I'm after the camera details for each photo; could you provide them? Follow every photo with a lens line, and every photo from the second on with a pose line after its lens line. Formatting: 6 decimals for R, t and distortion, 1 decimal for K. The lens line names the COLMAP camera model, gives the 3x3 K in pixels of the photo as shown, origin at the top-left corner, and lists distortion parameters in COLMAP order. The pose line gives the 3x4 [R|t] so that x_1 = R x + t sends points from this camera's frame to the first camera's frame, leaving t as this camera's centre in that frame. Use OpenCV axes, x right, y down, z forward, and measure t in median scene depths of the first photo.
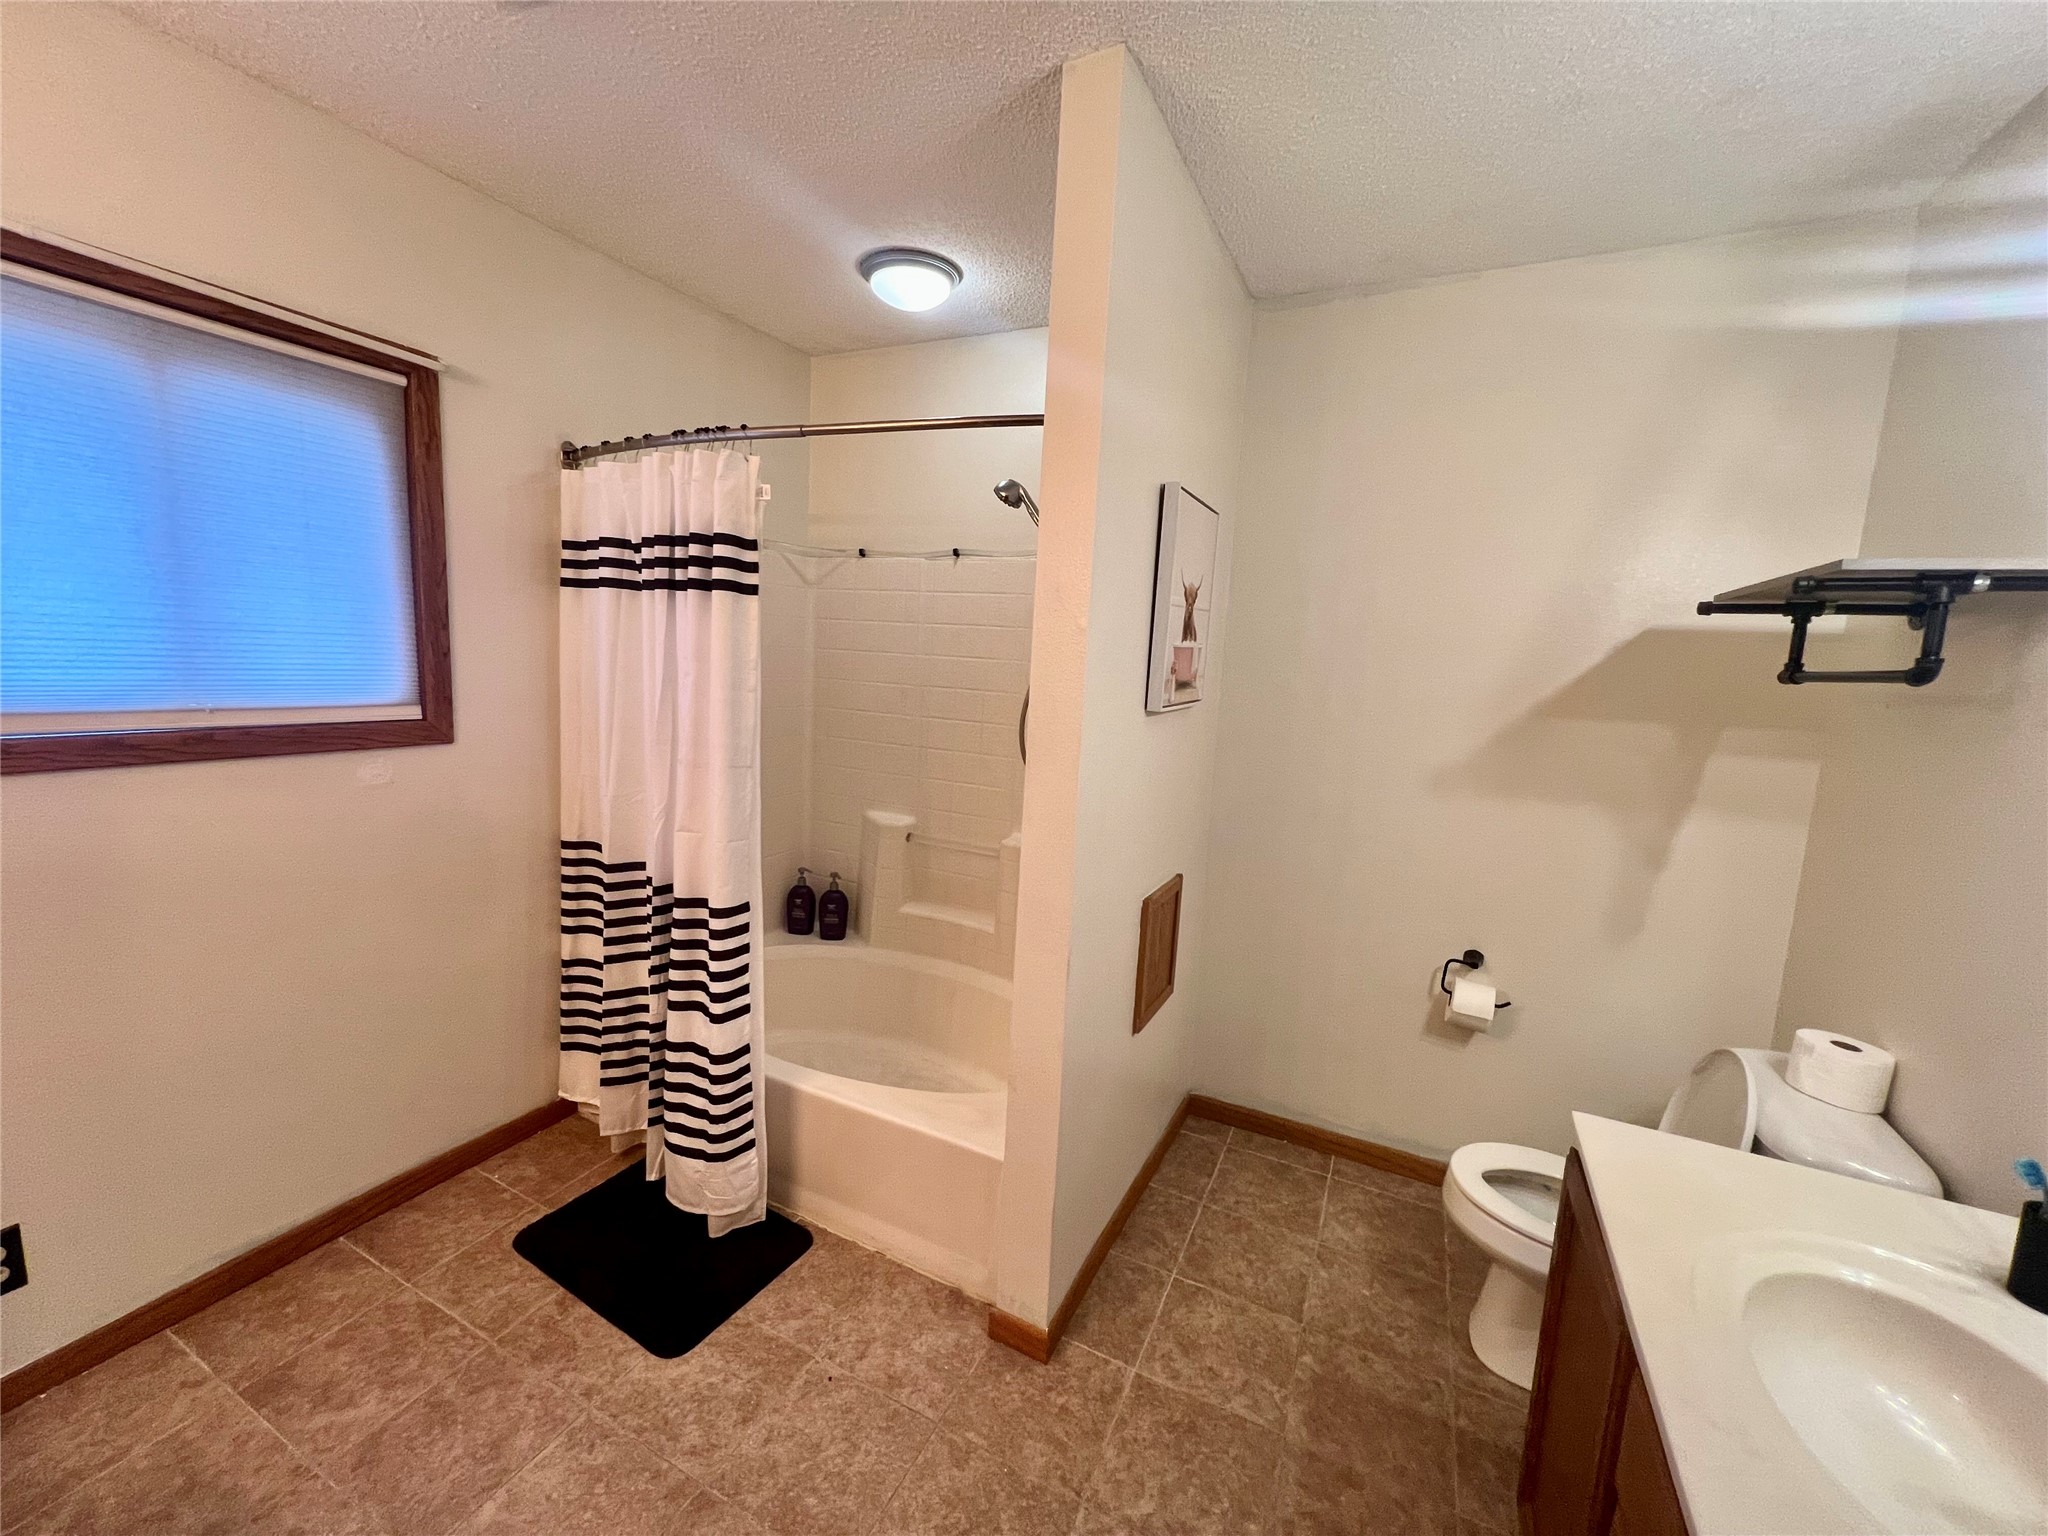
lens RADIAL K [[813.7, 0, 1024.0], [0, 813.7, 768.0], [0, 0, 1]] dist [-0.002952, -0.000686]
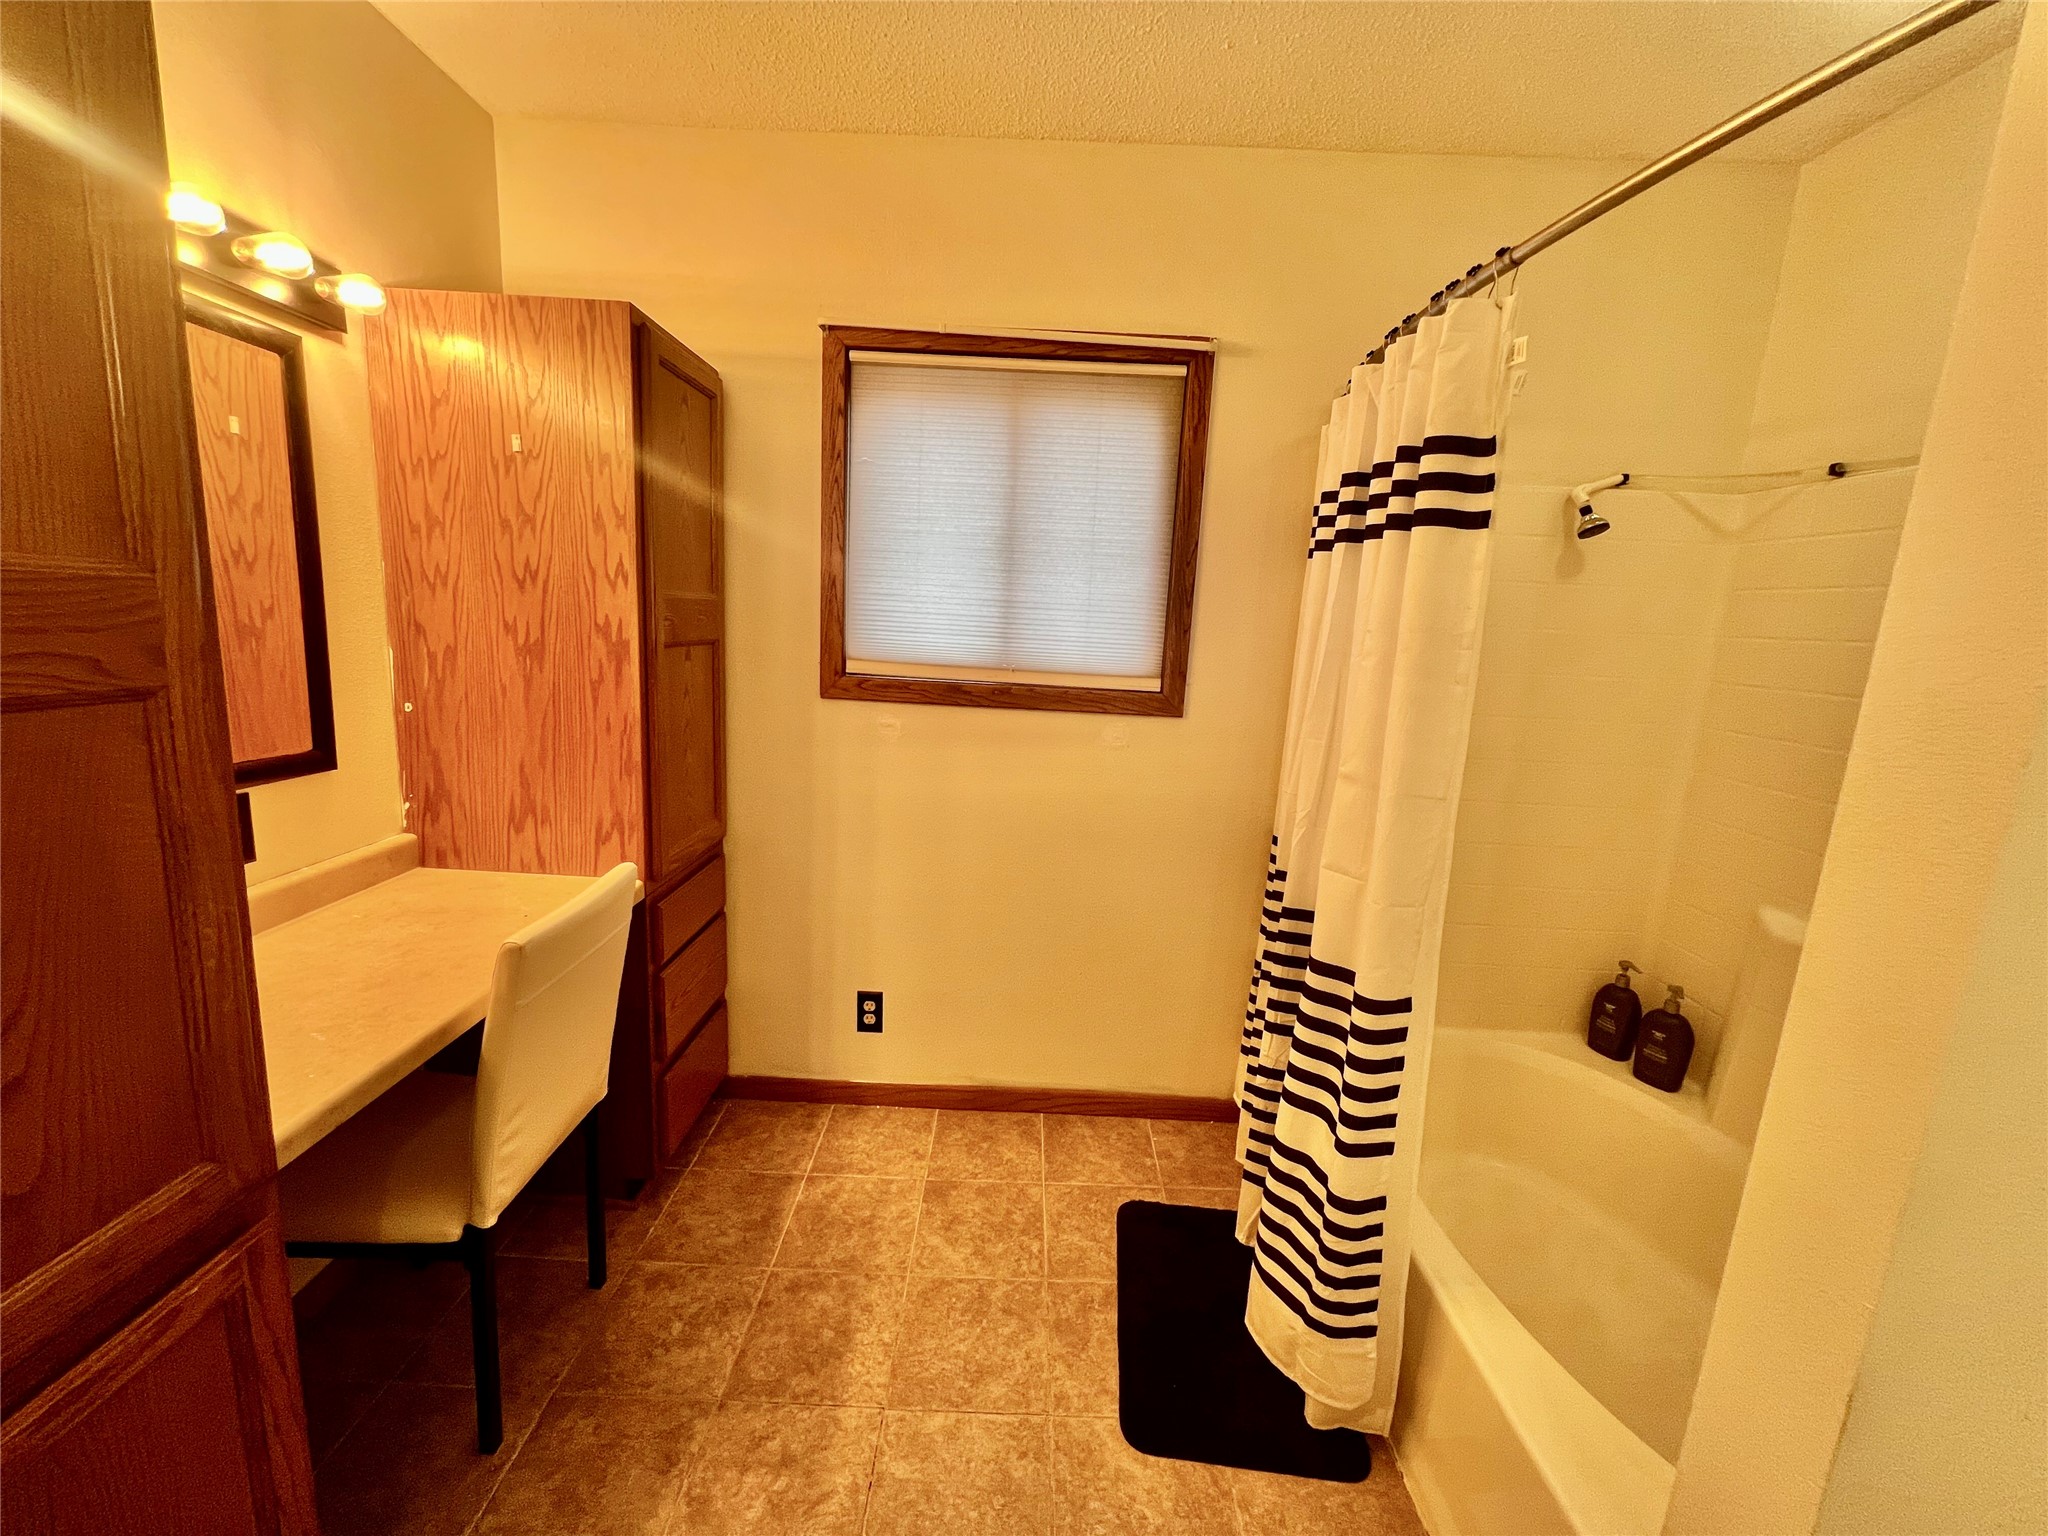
lens RADIAL K [[813.7, 0, 1024.0], [0, 813.7, 768.0], [0, 0, 1]] dist [-0.002952, -0.000686]
pose [[0.421746, 0.134396, -0.896698, 0.162295], [-0.154398, 0.985155, 0.075036, -0.014728], [0.893472, 0.106803, 0.436236, 0.399905]]
